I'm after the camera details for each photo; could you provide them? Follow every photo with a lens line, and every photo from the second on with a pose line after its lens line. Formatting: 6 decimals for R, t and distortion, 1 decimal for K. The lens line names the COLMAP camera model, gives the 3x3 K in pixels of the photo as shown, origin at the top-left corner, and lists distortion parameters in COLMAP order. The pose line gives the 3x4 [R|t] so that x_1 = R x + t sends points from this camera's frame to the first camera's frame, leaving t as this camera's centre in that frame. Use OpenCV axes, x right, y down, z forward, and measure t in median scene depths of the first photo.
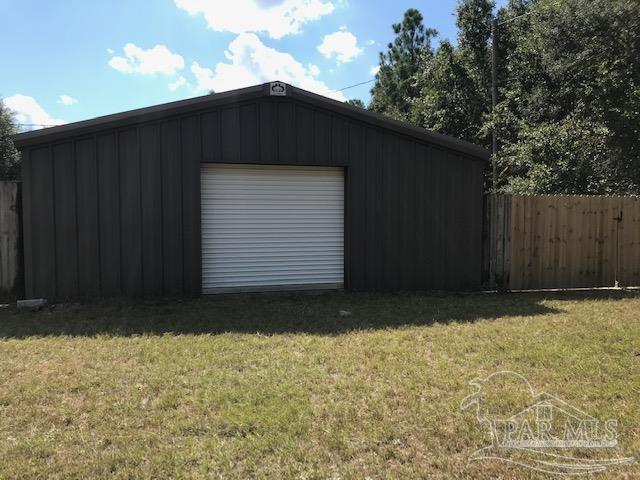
lens RADIAL K [[519.8, 0, 315.2], [0, 519.8, 223.3], [0, 0, 1]] dist [0.013198, -0.017698]
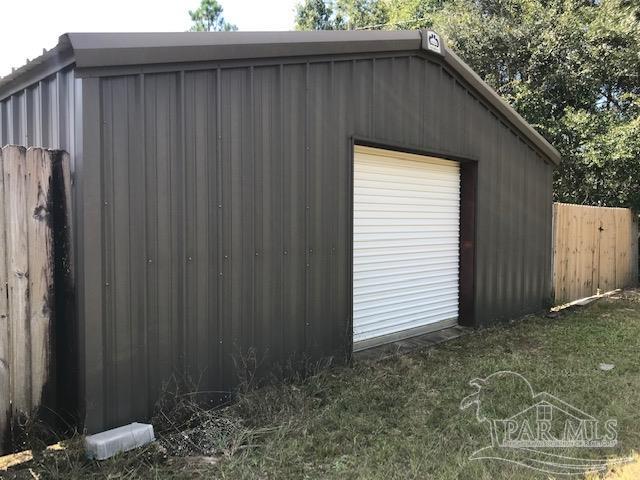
lens RADIAL K [[519.8, 0, 315.2], [0, 519.8, 223.3], [0, 0, 1]] dist [0.013198, -0.017698]
pose [[0.867003, 0.003507, 0.498290, -0.550597], [-0.000349, 0.999979, -0.006432, -0.017141], [-0.498302, 0.005403, 0.866987, 0.495535]]
